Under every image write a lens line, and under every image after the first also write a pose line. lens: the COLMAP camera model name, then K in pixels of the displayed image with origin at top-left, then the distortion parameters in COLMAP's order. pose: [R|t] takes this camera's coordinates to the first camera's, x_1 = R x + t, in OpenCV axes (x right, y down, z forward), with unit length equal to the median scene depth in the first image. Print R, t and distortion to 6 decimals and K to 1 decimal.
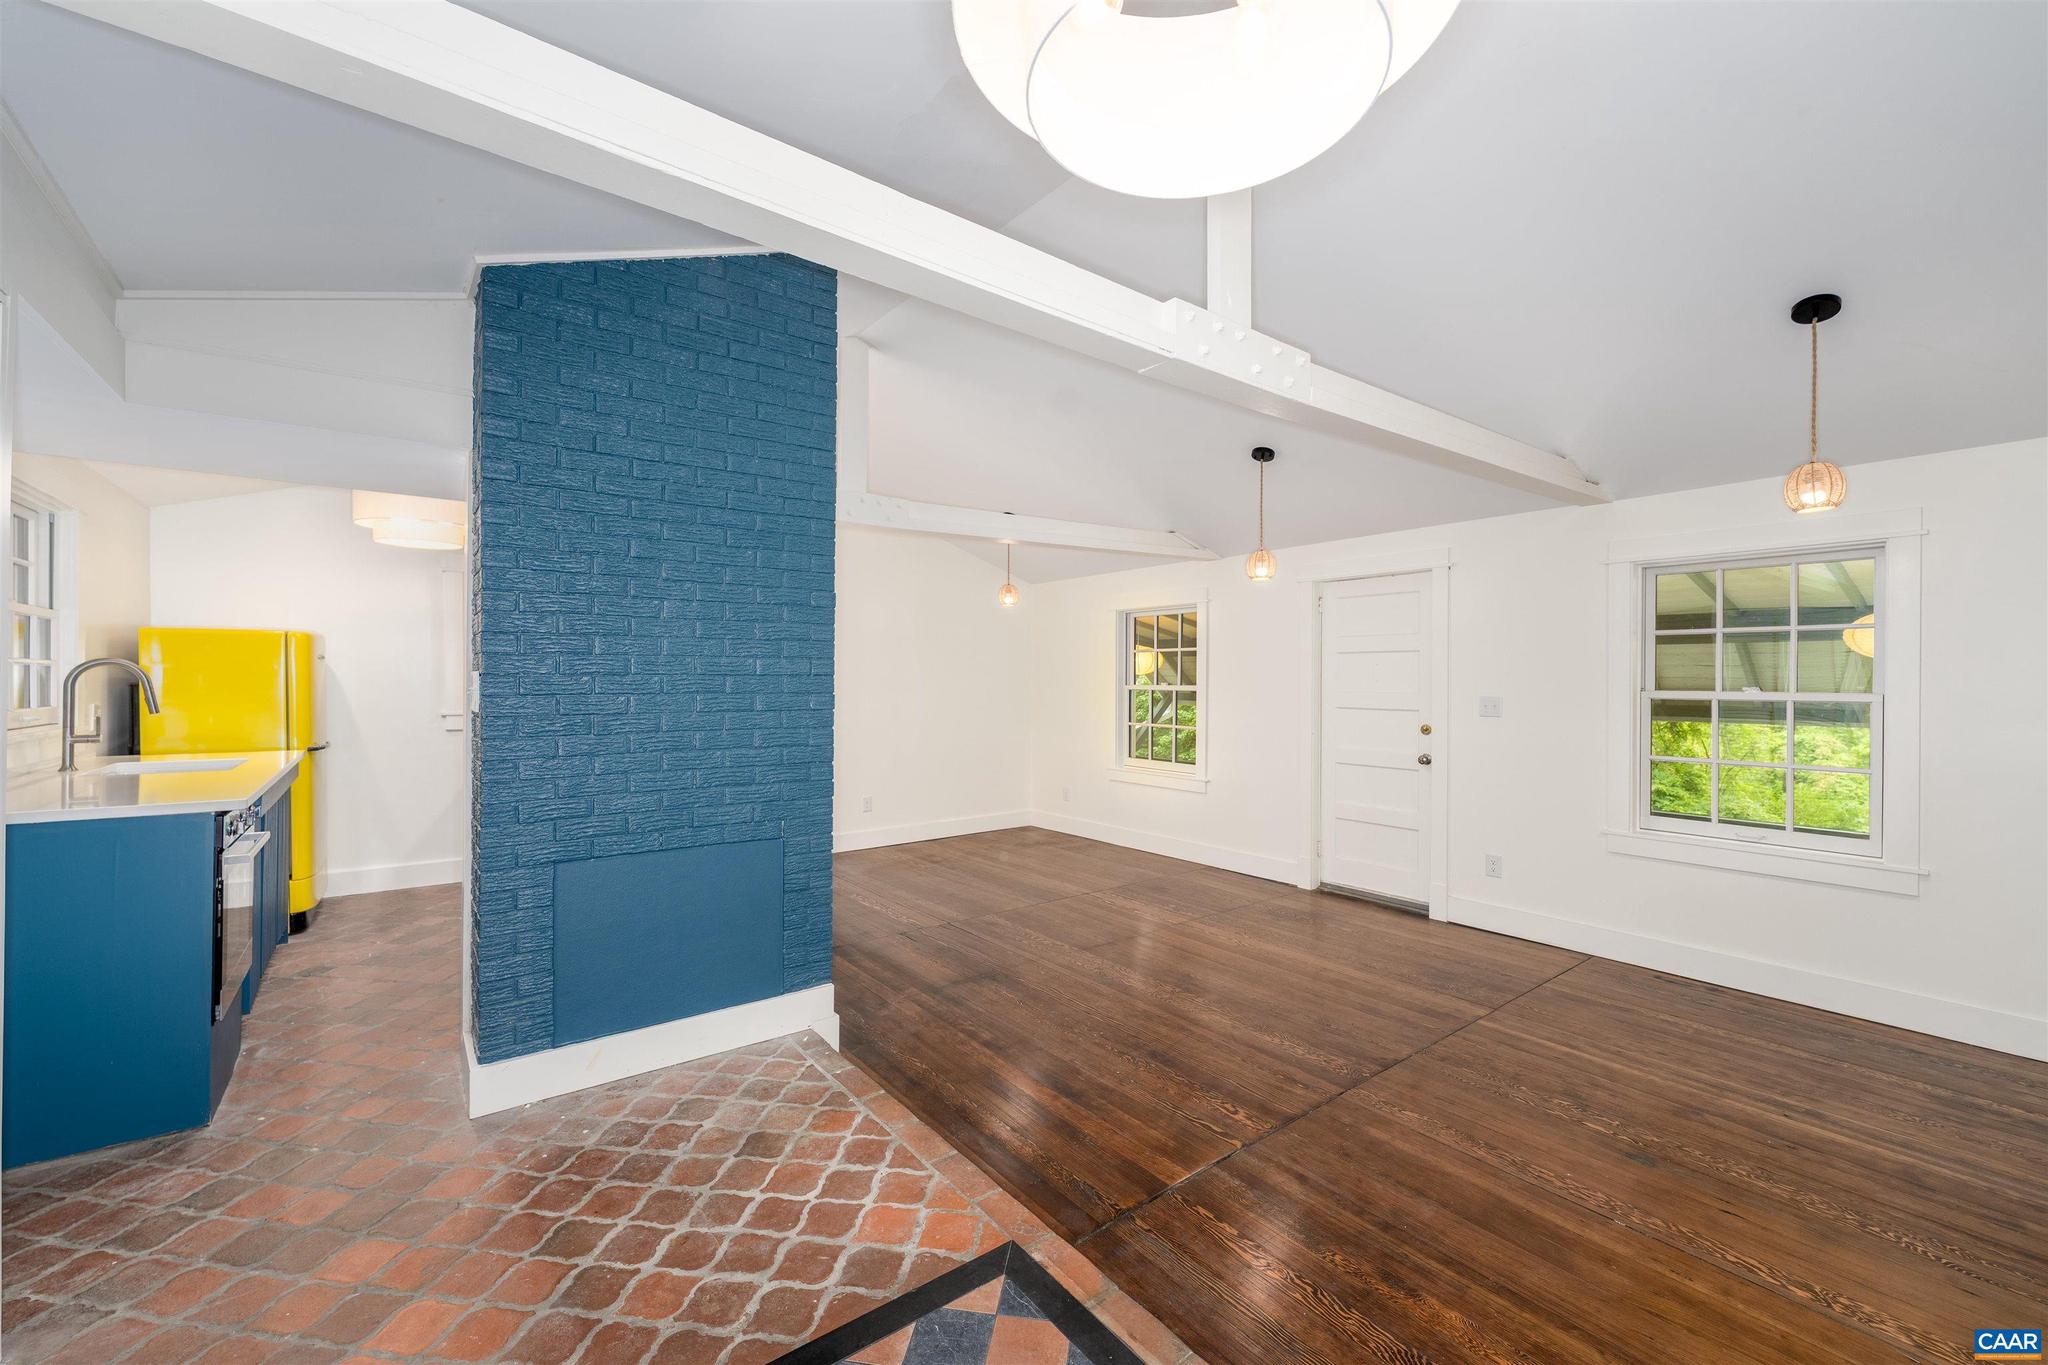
lens RADIAL K [[825.3, 0, 1025.6], [0, 825.3, 675.9], [0, 0, 1]] dist [0.000276, -0.000151]
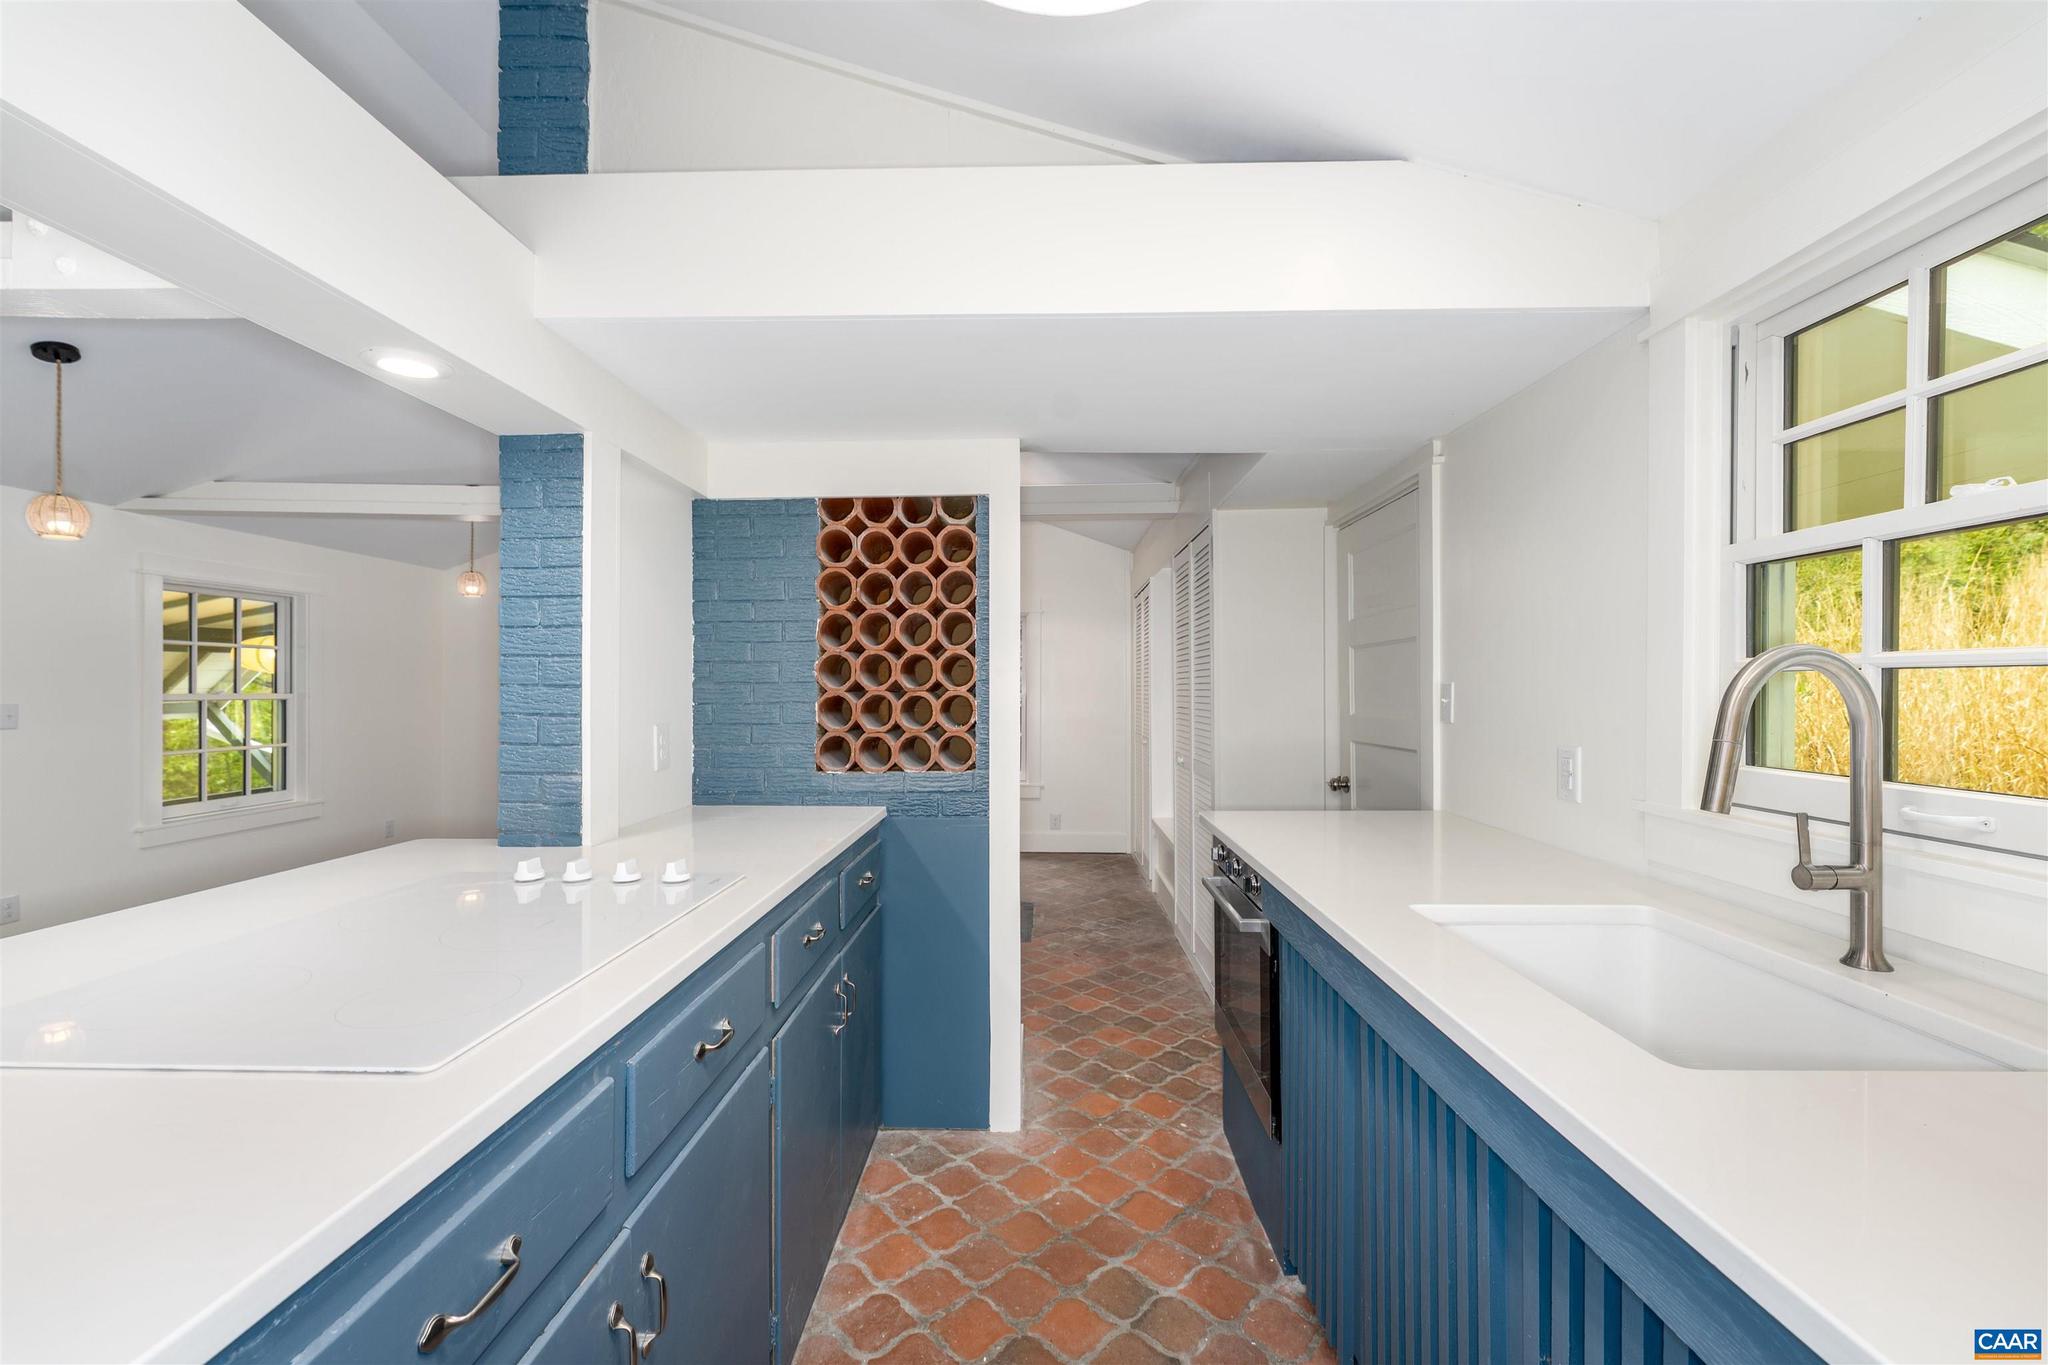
lens RADIAL K [[815.1, 0, 1019.2], [0, 815.1, 693.8], [0, 0, 1]] dist [-0.000175, -0.000583]
pose [[-0.777739, -0.012124, 0.628471, -1.032004], [-0.007865, 0.999923, 0.009556, -0.001320], [-0.628539, 0.002489, -0.777774, 1.411020]]
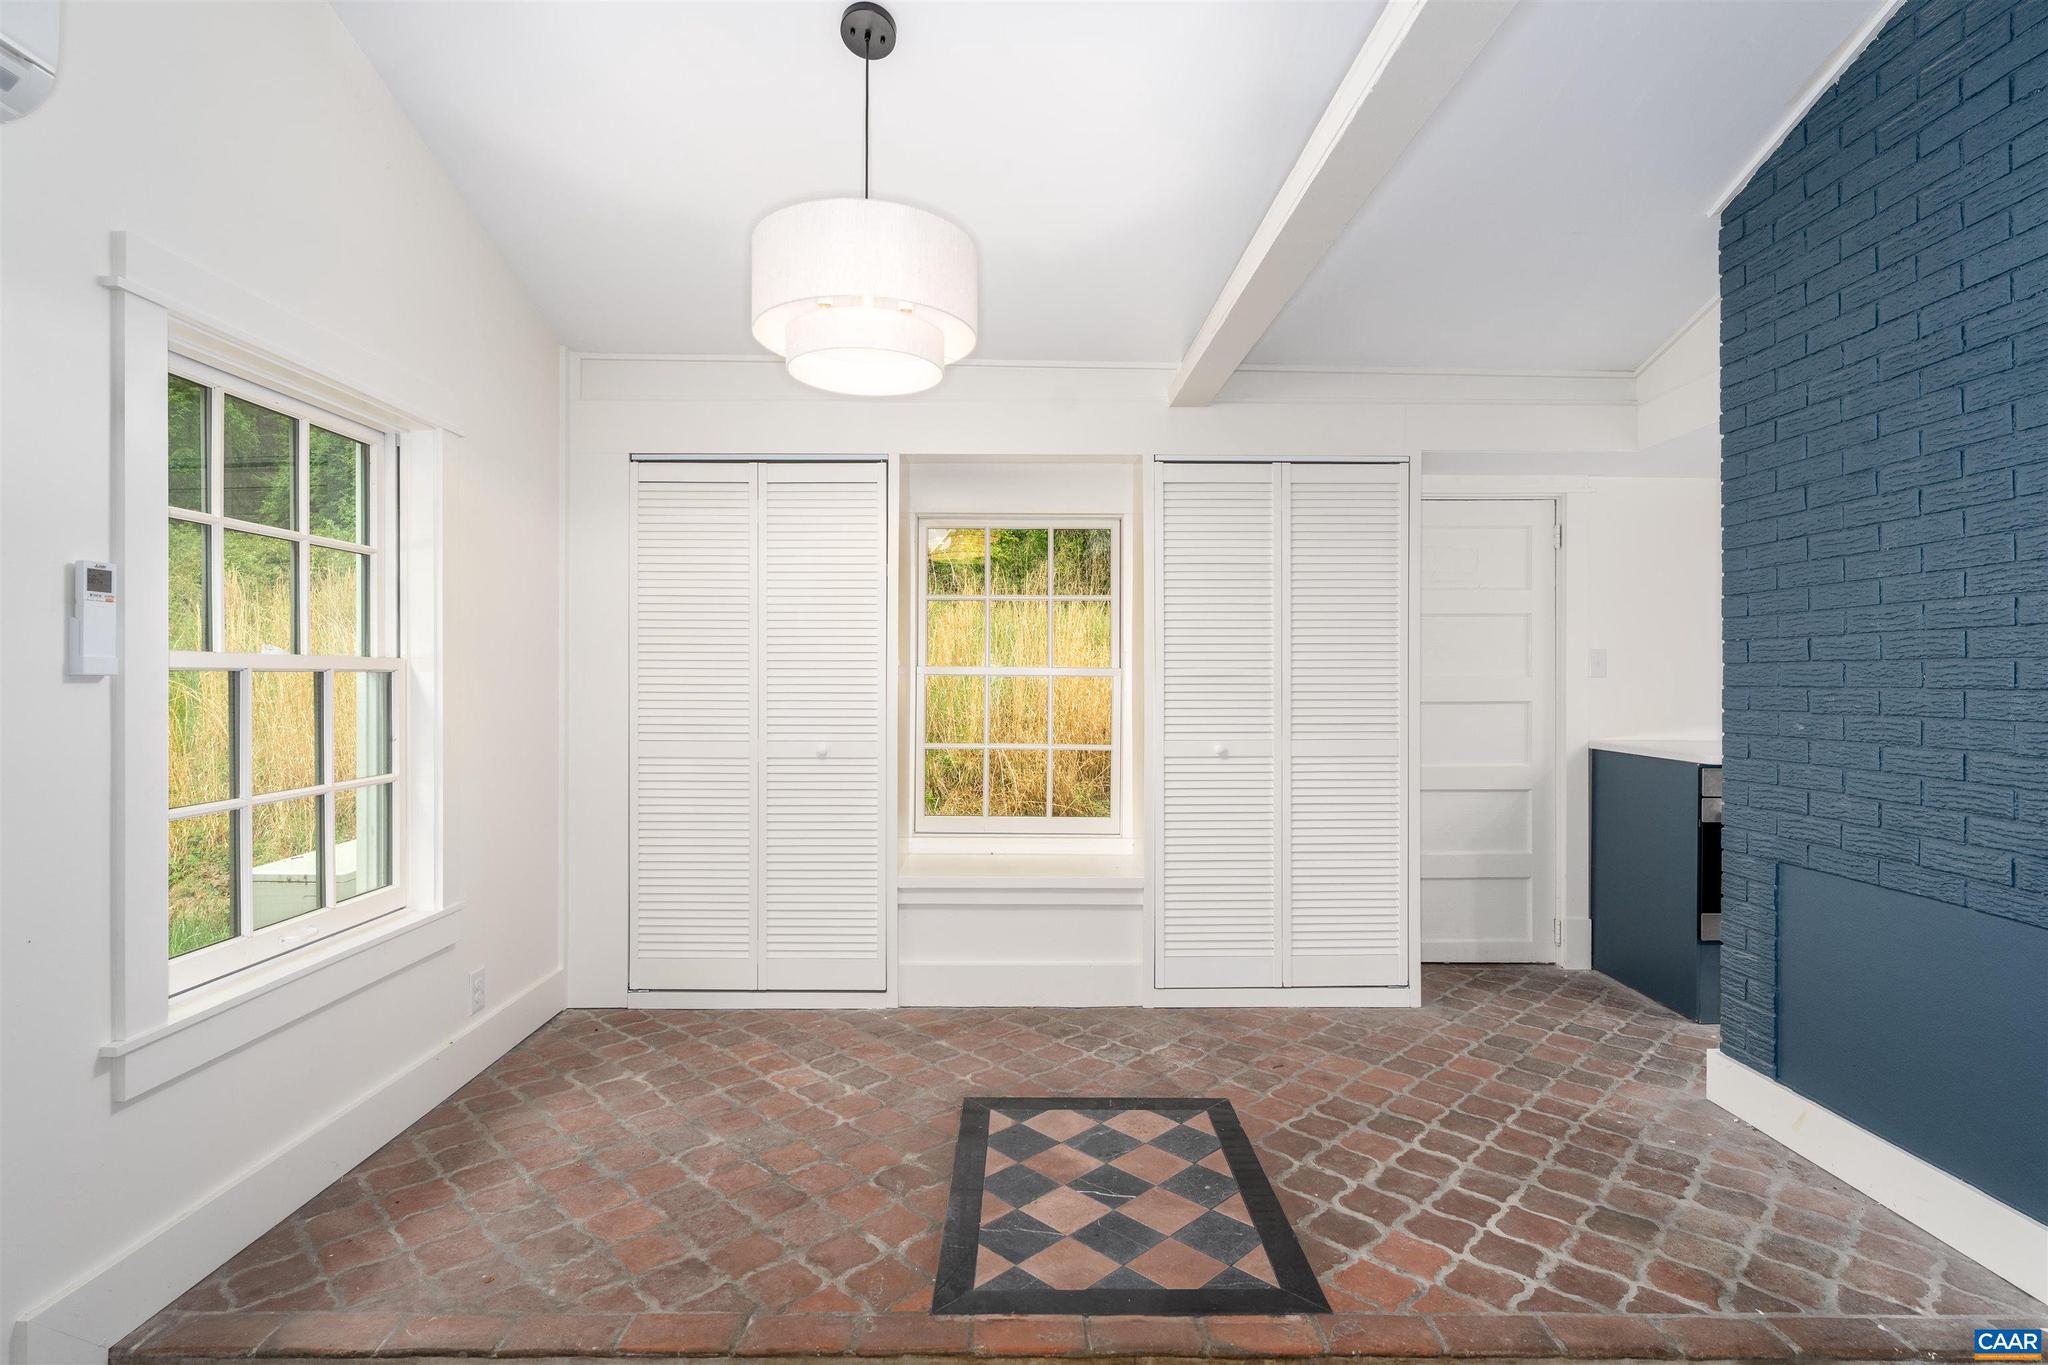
lens RADIAL K [[980.2, 0, 1019.9], [0, 980.2, 670.6], [0, 0, 1]] dist [-0.001076, -0.000158]
pose [[-0.599669, -0.011343, -0.800168, 0.550079], [-0.004298, 0.999931, -0.010954, 0.035958], [0.800237, -0.003130, -0.599676, 0.774355]]
